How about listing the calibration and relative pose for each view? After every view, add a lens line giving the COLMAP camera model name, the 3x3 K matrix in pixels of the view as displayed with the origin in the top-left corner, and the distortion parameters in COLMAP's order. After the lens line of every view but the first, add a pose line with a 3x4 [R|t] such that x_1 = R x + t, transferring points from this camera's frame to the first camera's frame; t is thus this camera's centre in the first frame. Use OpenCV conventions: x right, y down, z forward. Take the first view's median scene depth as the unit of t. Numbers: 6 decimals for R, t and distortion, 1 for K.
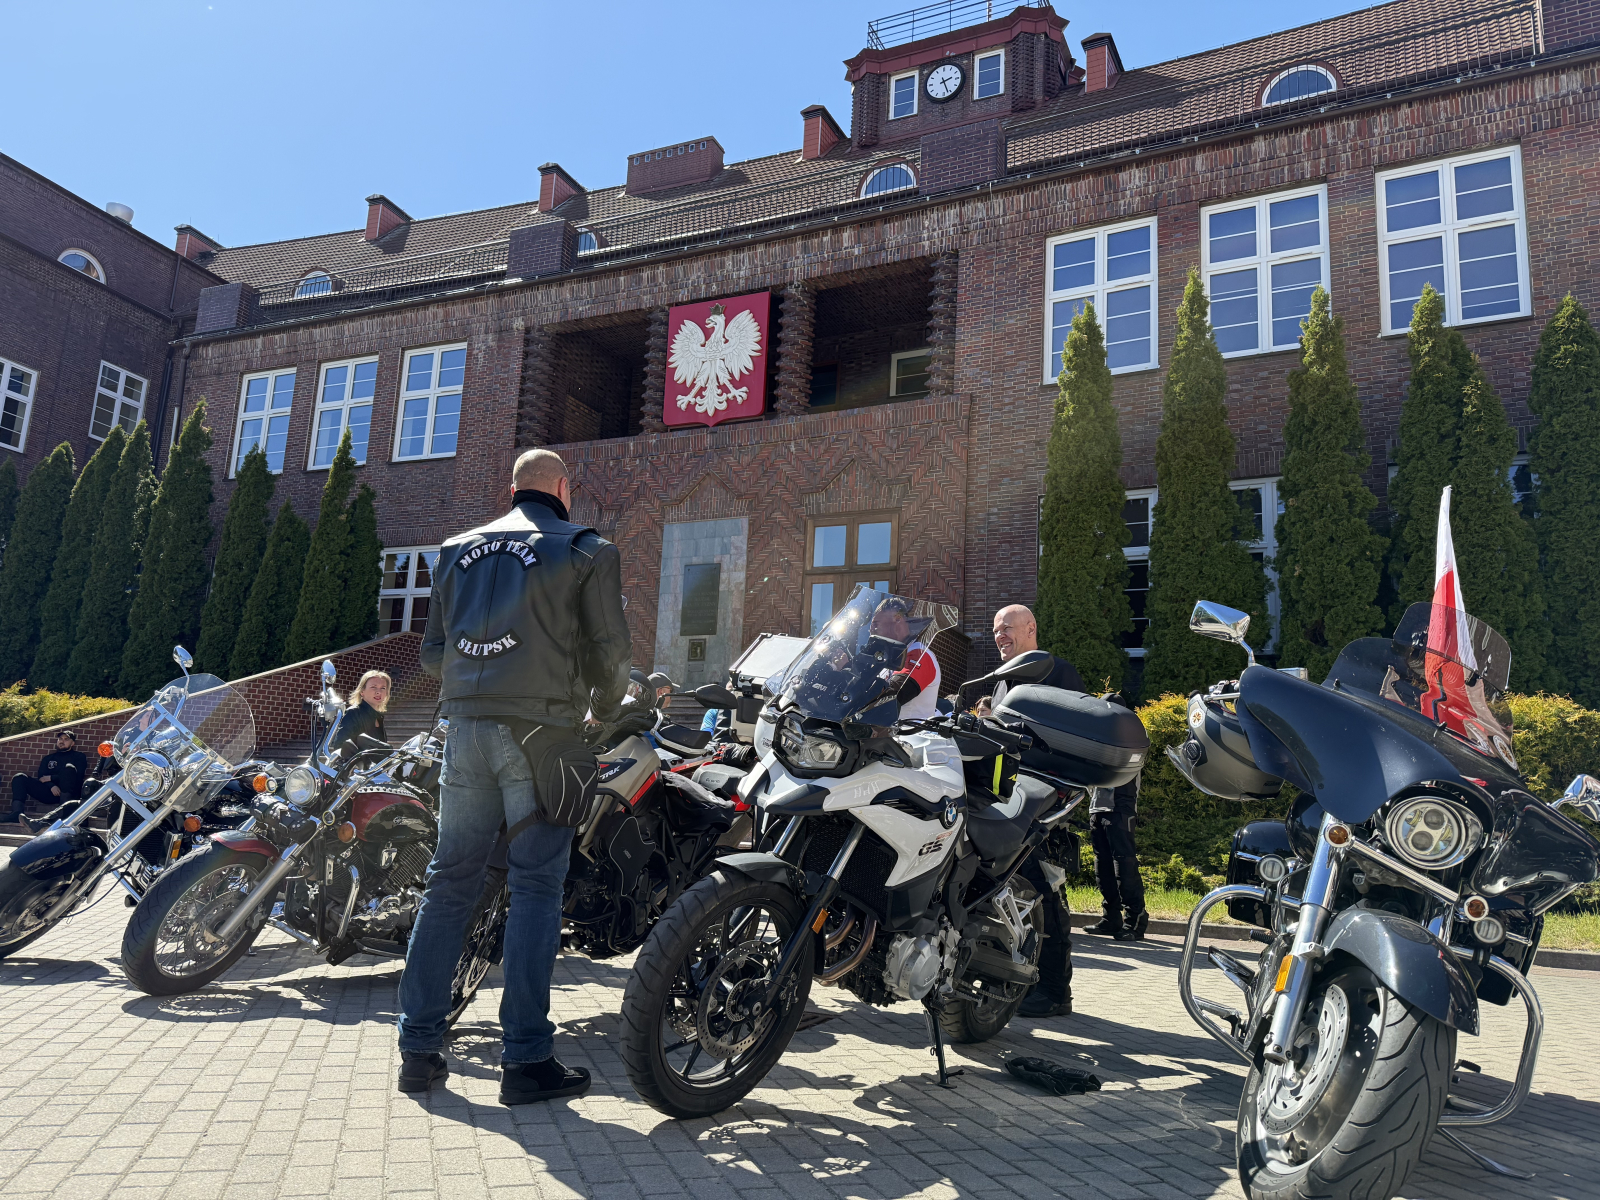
lens RADIAL K [[1107.8, 0, 819.8], [0, 1107.8, 626.0], [0, 0, 1]] dist [0.008188, -0.015859]
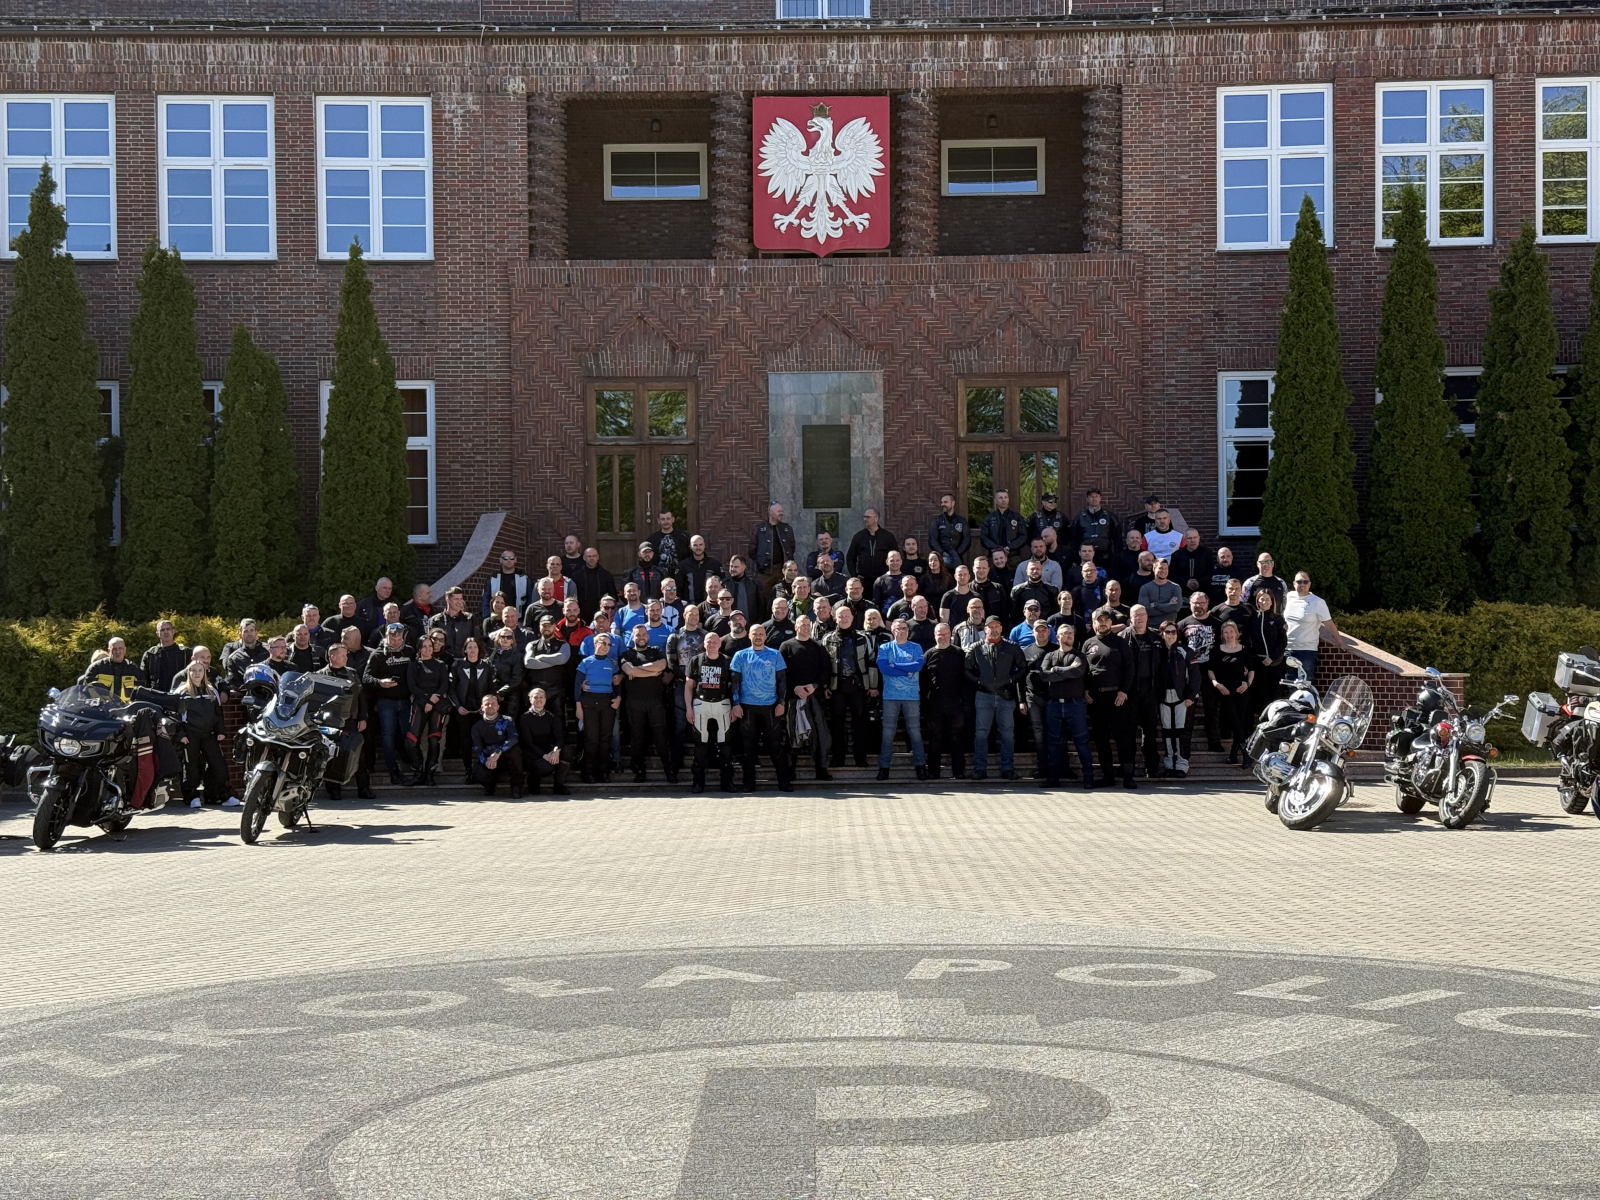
lens RADIAL K [[2265.7, 0, 853.3], [0, 2265.7, 558.9], [0, 0, 1]] dist [0.127151, 0.000000]
pose [[0.890876, -0.049147, 0.451581, -0.974258], [-0.018668, 0.989329, 0.144500, -0.227852], [-0.453863, -0.137161, 0.880451, -0.631513]]
